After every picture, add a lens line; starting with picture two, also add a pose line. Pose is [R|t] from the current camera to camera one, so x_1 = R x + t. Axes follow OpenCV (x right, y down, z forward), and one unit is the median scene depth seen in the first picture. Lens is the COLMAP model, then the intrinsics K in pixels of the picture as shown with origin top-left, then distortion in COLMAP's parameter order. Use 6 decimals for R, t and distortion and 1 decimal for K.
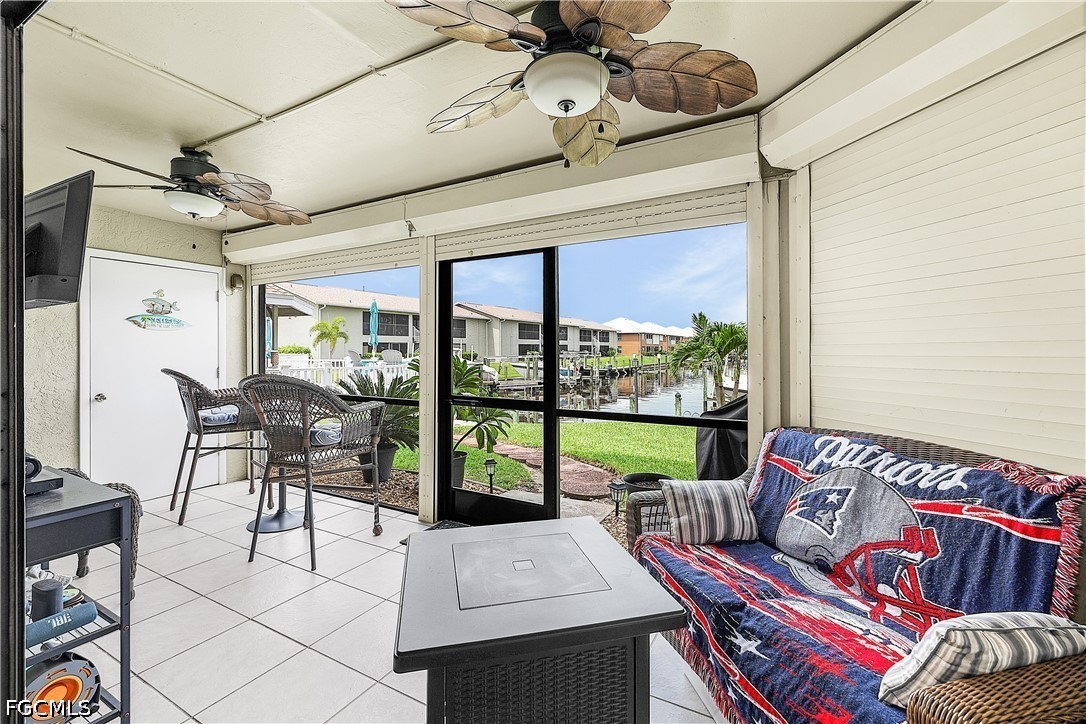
lens RADIAL K [[458.9, 0, 540.3], [0, 458.9, 353.1], [0, 0, 1]] dist [0.001279, 0.000364]
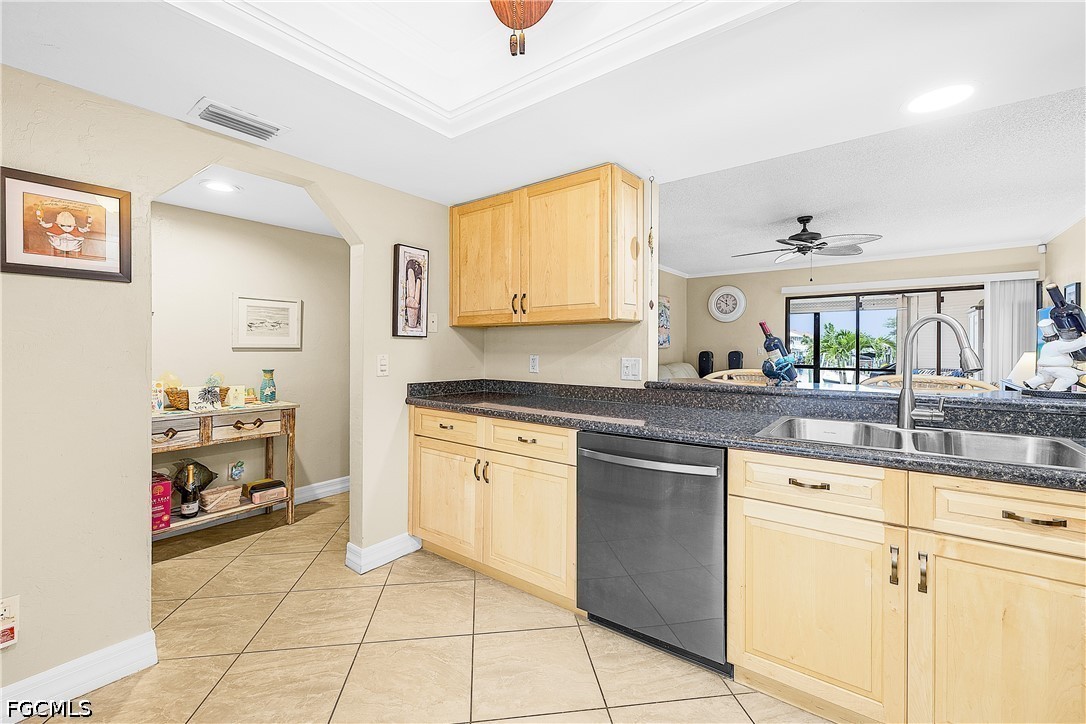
lens RADIAL K [[458.9, 0, 540.3], [0, 458.9, 353.1], [0, 0, 1]] dist [0.001279, 0.000364]
pose [[0.989535, 0.011780, -0.143814, -1.301514], [-0.010964, 0.999919, 0.006468, 0.033653], [0.143878, -0.004824, 0.989584, -2.142302]]
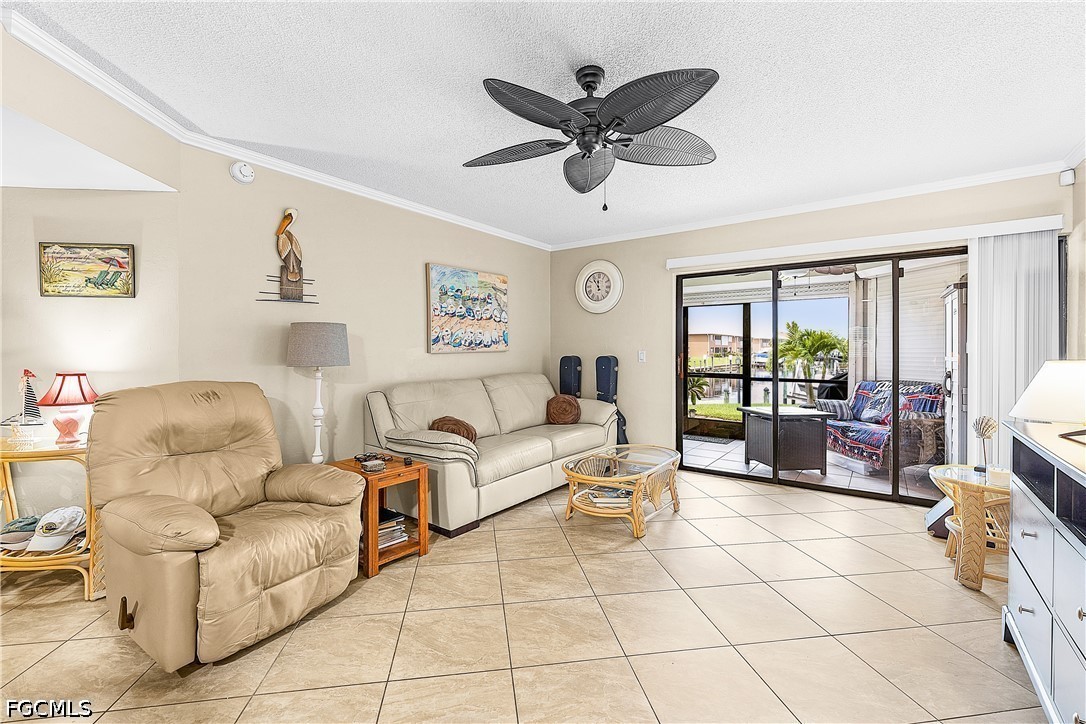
lens RADIAL K [[458.9, 0, 540.3], [0, 458.9, 353.1], [0, 0, 1]] dist [0.001279, 0.000364]
pose [[0.991995, 0.011008, -0.125795, -0.677841], [-0.010958, 0.999939, 0.001092, 0.018906], [0.125800, 0.000296, 0.992056, -1.274627]]
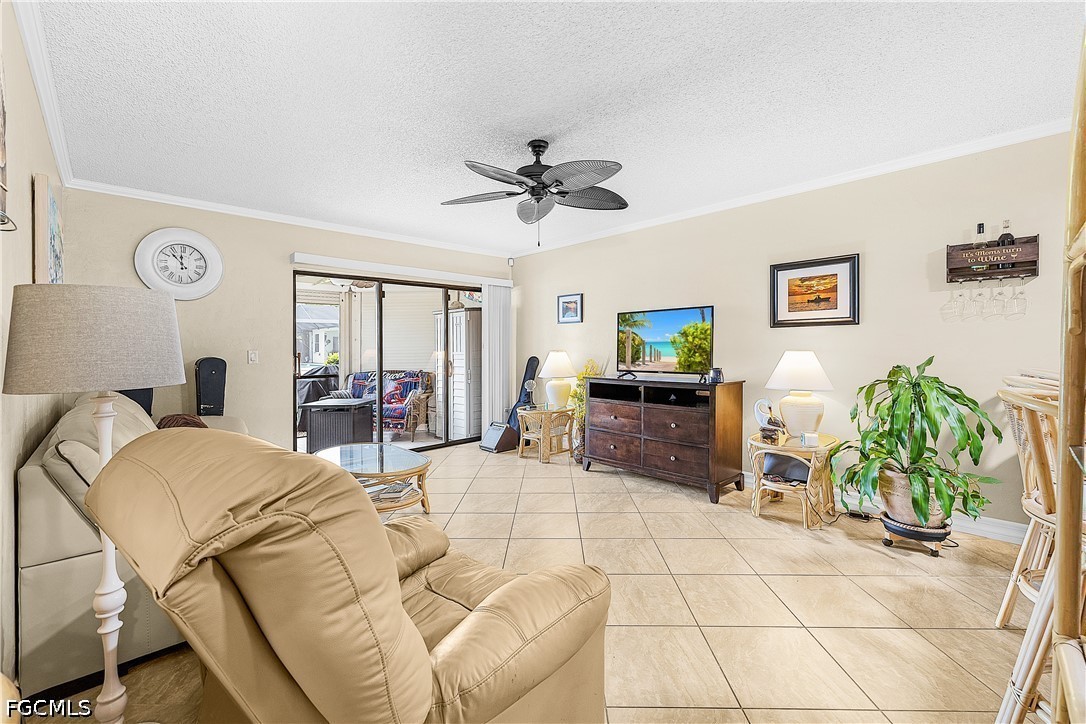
lens RADIAL K [[458.9, 0, 540.3], [0, 458.9, 353.1], [0, 0, 1]] dist [0.001279, 0.000364]
pose [[0.297170, -0.006479, 0.954802, -1.559922], [0.012095, 0.999922, 0.003021, 0.022380], [-0.954748, 0.010650, 0.297226, -0.867036]]
